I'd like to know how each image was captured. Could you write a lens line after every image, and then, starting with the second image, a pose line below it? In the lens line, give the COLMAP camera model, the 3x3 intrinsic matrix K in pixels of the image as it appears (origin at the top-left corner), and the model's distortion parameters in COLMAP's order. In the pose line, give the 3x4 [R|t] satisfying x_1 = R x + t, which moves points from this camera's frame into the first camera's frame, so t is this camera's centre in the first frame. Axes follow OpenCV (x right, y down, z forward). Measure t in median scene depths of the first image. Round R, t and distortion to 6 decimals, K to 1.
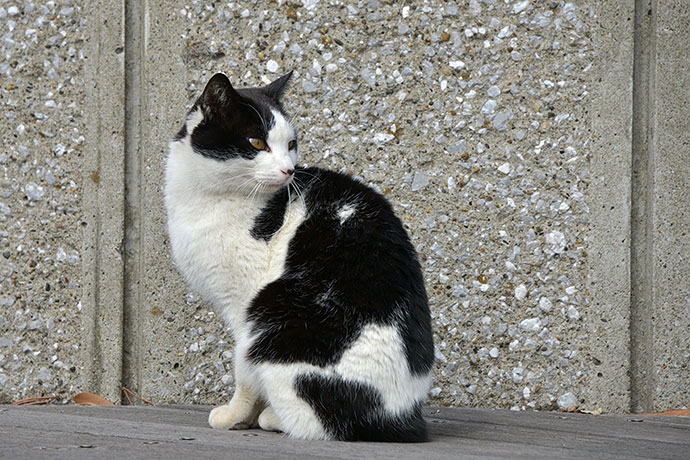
lens RADIAL K [[2447.2, 0, 311.8], [0, 2447.2, 256.7], [0, 0, 1]] dist [0.657267, 0.000000]
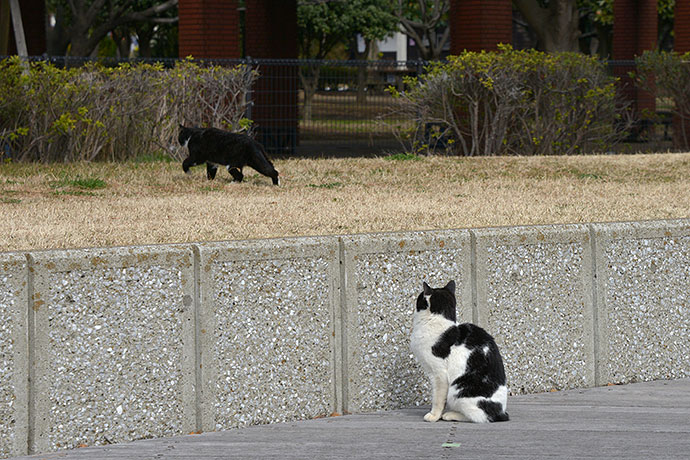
lens RADIAL K [[2447.2, 0, 345.3], [0, 2447.2, 229.8], [0, 0, 1]] dist [0.657267, 0.000000]
pose [[0.734111, -0.053462, 0.676922, -1.950508], [0.026724, 0.998398, 0.049870, -0.288643], [-0.678504, -0.018520, 0.734363, -1.042852]]
